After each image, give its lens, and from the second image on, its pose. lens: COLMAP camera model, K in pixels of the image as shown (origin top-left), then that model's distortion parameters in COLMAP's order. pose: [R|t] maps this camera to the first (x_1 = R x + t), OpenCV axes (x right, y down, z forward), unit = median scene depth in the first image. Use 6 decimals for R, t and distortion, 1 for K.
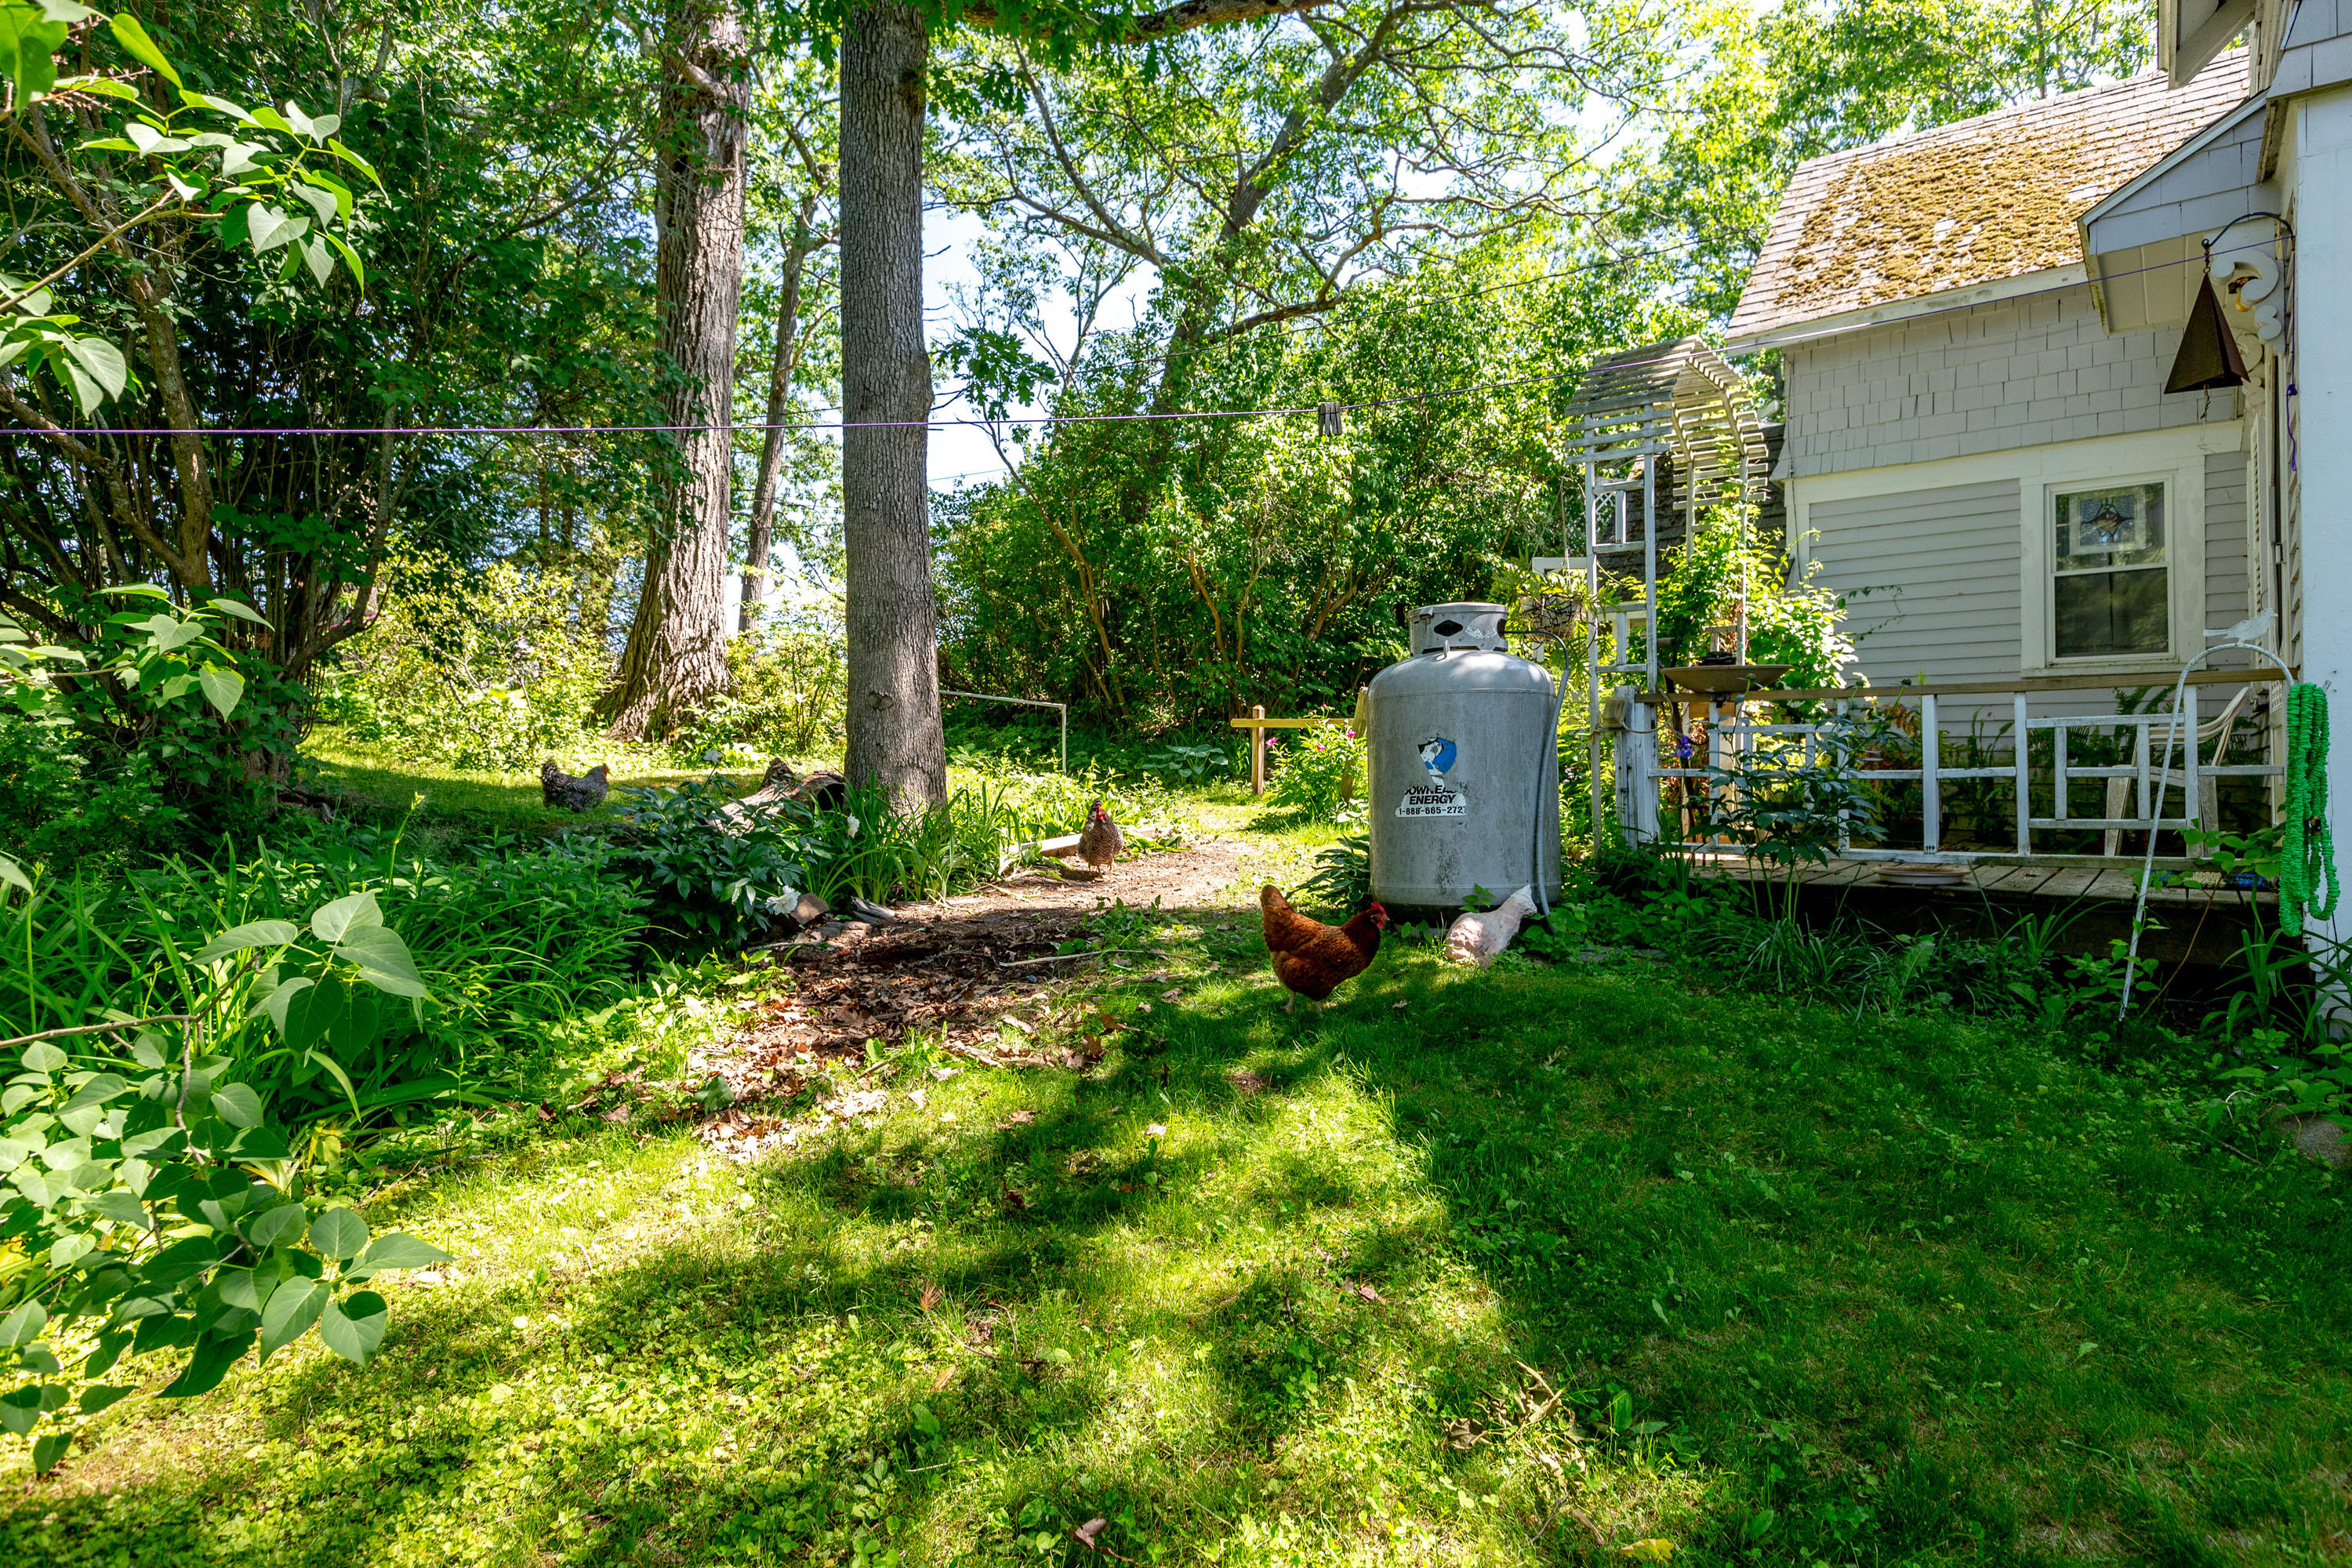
lens RADIAL K [[1245.7, 0, 1166.8], [0, 1245.7, 778.3], [0, 0, 1]] dist [-0.001599, 0.000116]
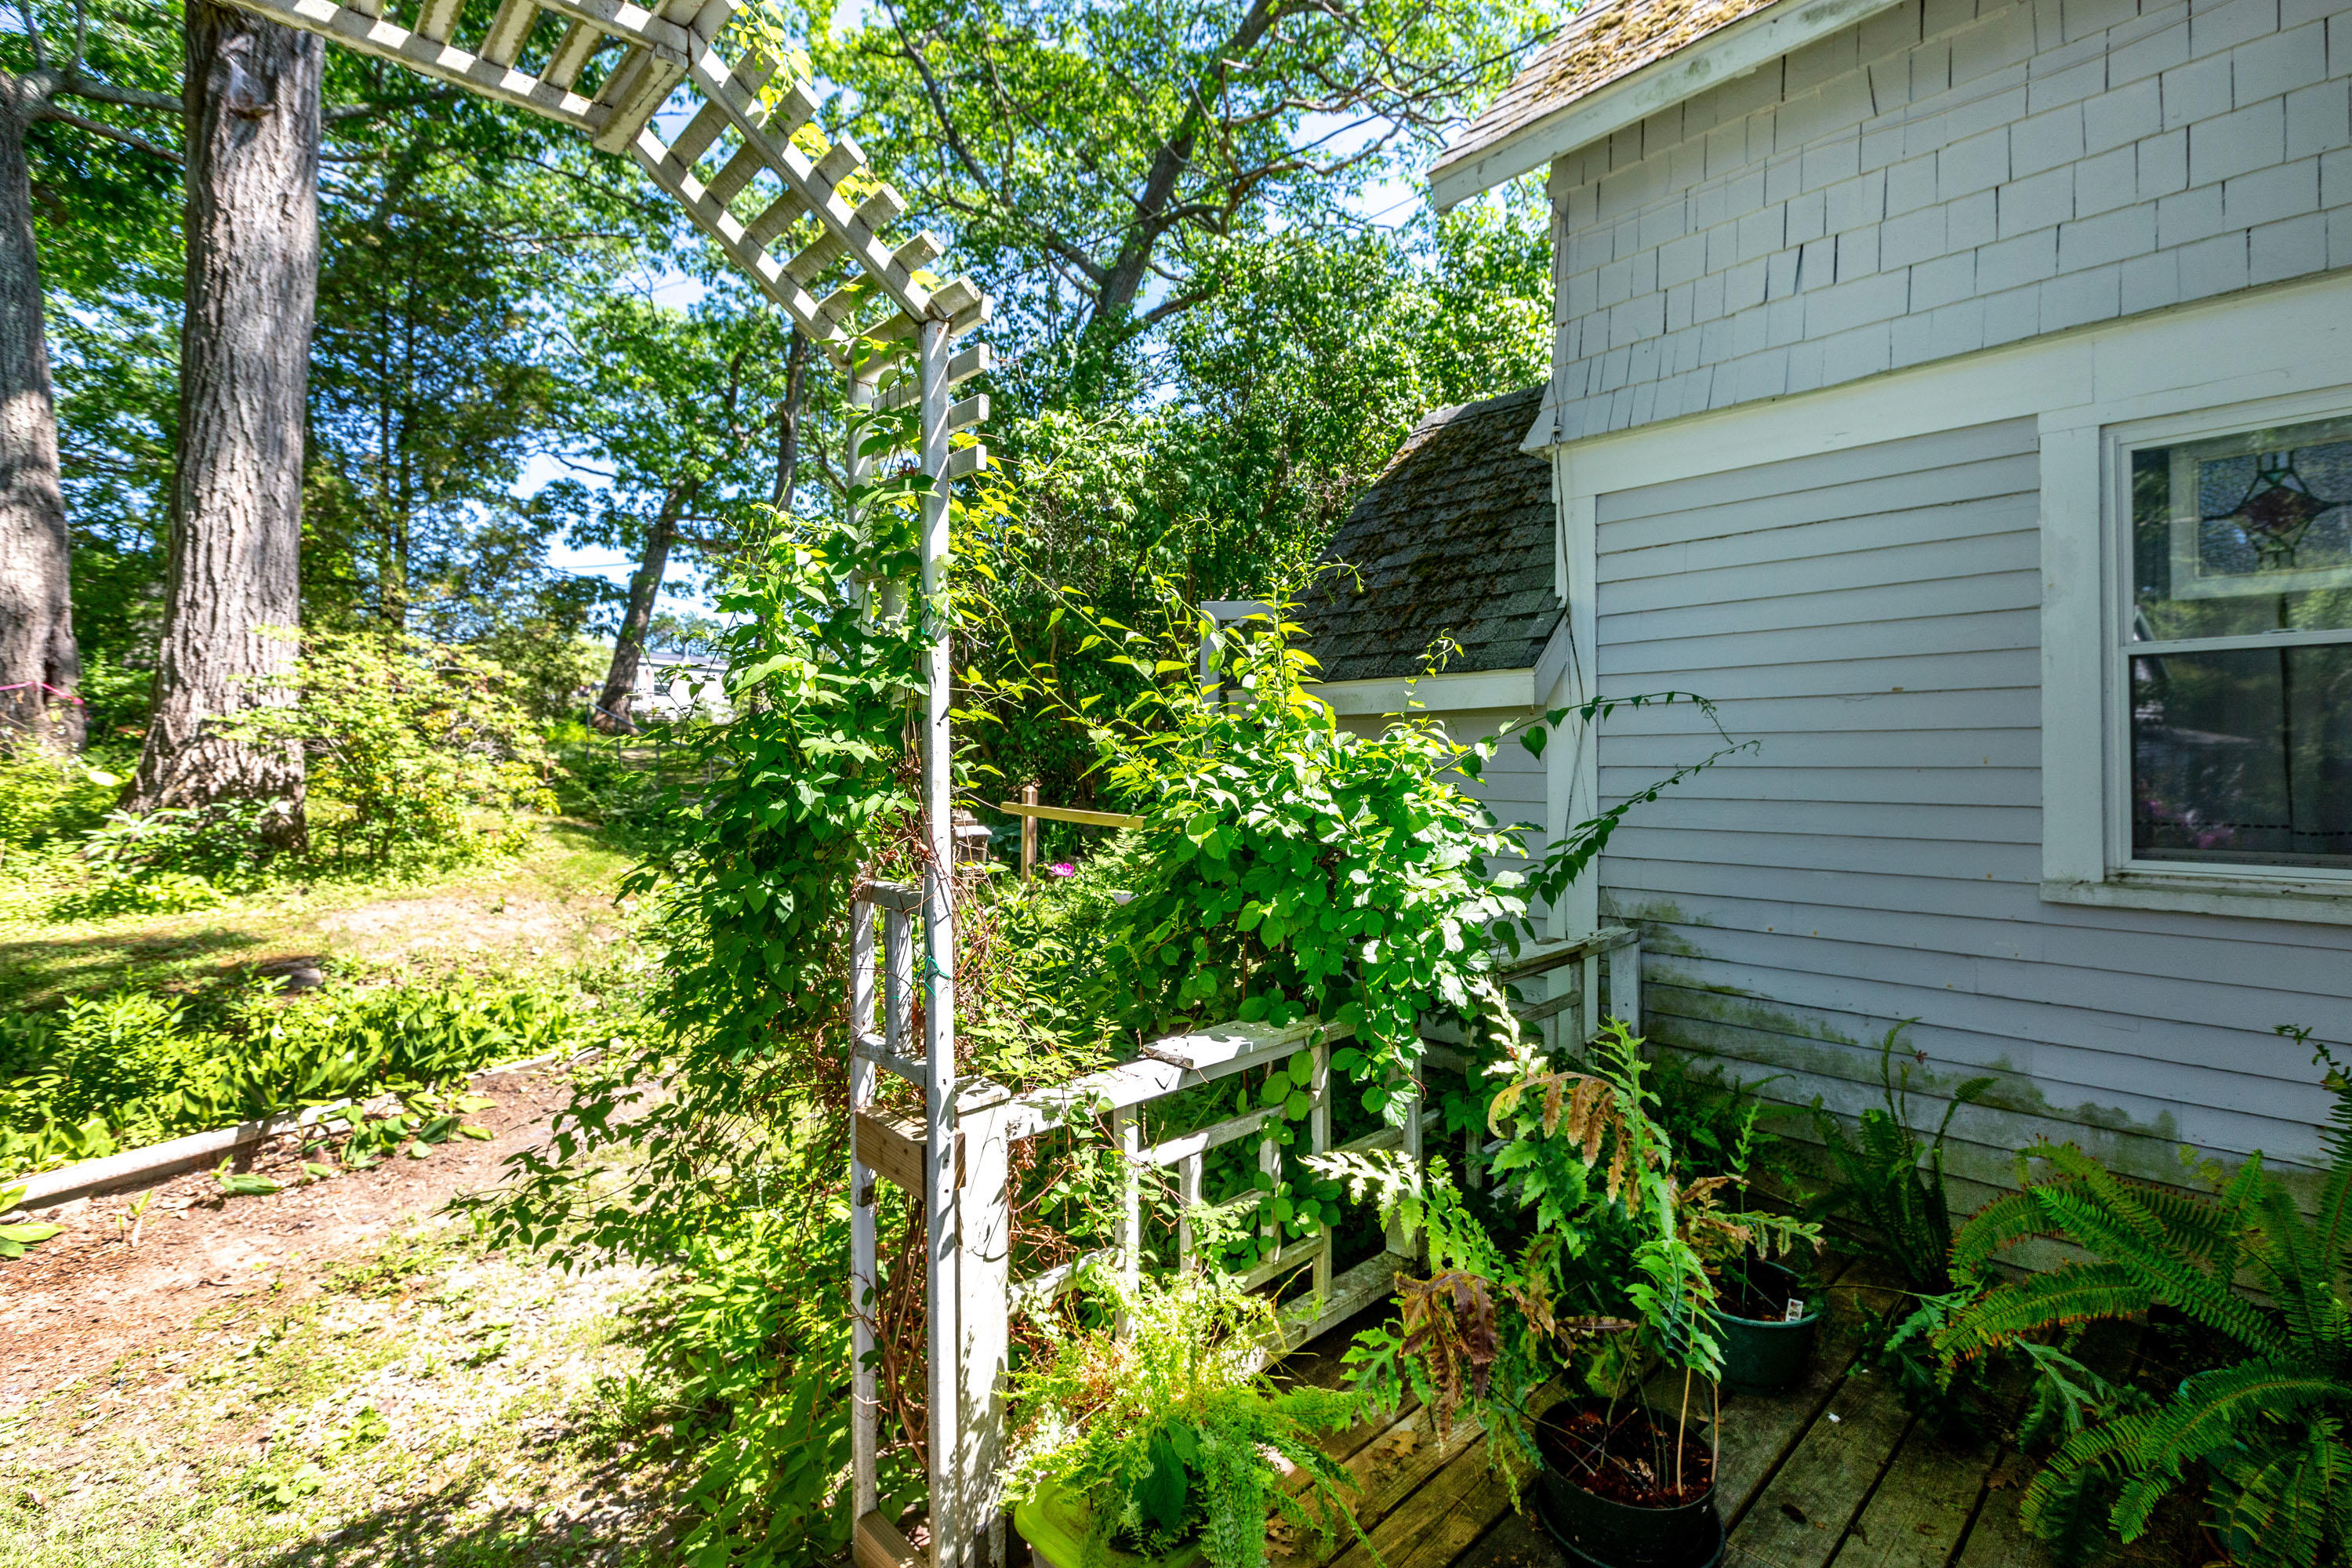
lens RADIAL K [[1080.0, 0, 1187.6], [0, 1080.0, 770.9], [0, 0, 1]] dist [0.004633, 0.000209]
pose [[0.994862, -0.003092, -0.101194, 0.288171], [0.003007, 0.999995, -0.000988, -0.080580], [0.101197, 0.000679, 0.994866, 0.401743]]
